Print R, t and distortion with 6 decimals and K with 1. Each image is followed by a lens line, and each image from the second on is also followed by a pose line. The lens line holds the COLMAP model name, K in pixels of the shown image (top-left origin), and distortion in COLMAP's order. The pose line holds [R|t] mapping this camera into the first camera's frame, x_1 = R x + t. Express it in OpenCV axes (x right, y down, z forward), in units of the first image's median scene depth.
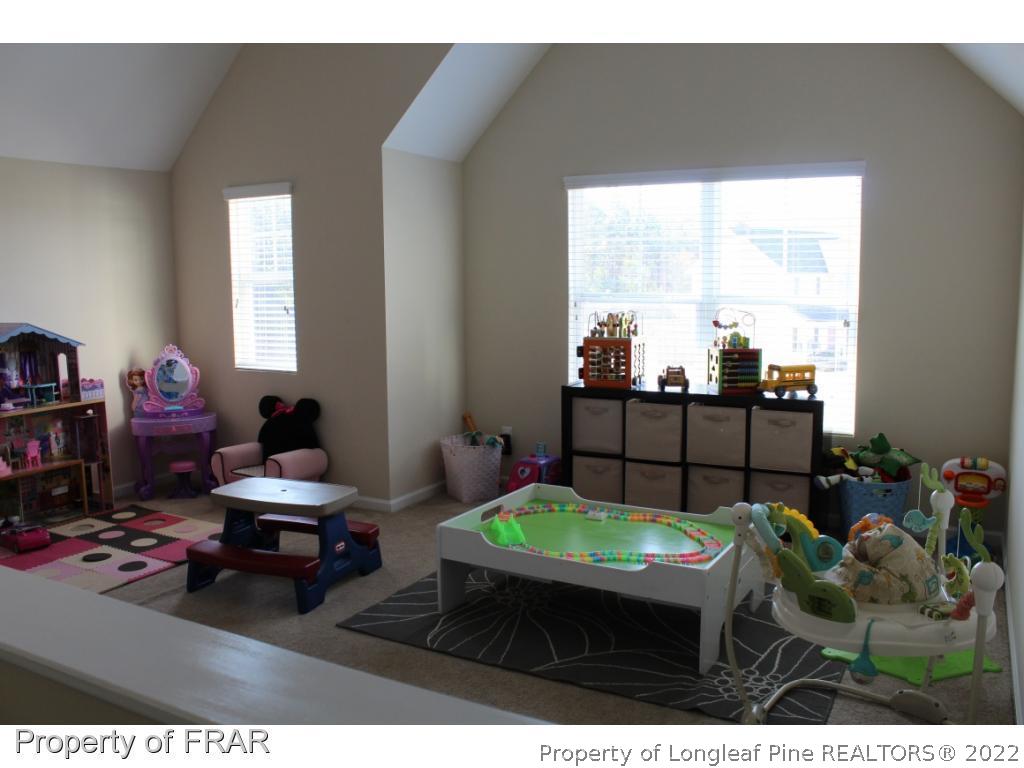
lens RADIAL K [[871.2, 0, 509.6], [0, 871.2, 386.4], [0, 0, 1]] dist [-0.156445, 0.142583]
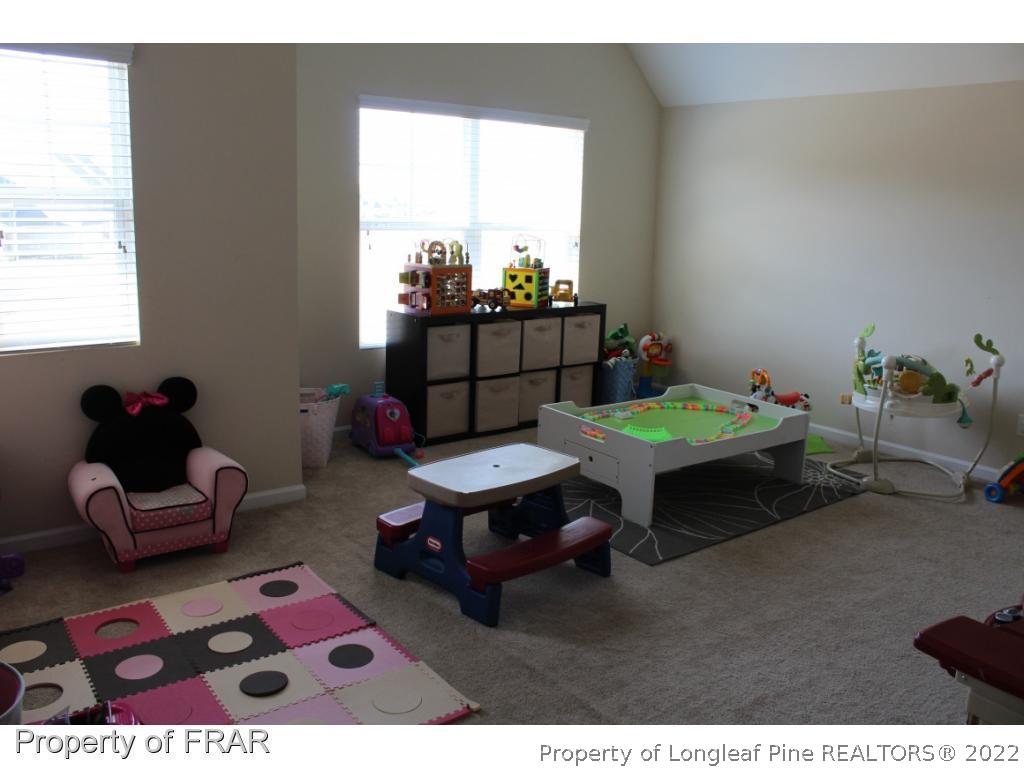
lens RADIAL K [[871.2, 0, 511.5], [0, 871.2, 382.2], [0, 0, 1]] dist [-0.156445, 0.142583]
pose [[0.382979, -0.167174, 0.908504, -0.850035], [0.083920, 0.985718, 0.146005, -0.066606], [-0.919937, 0.020325, 0.391539, 0.565267]]
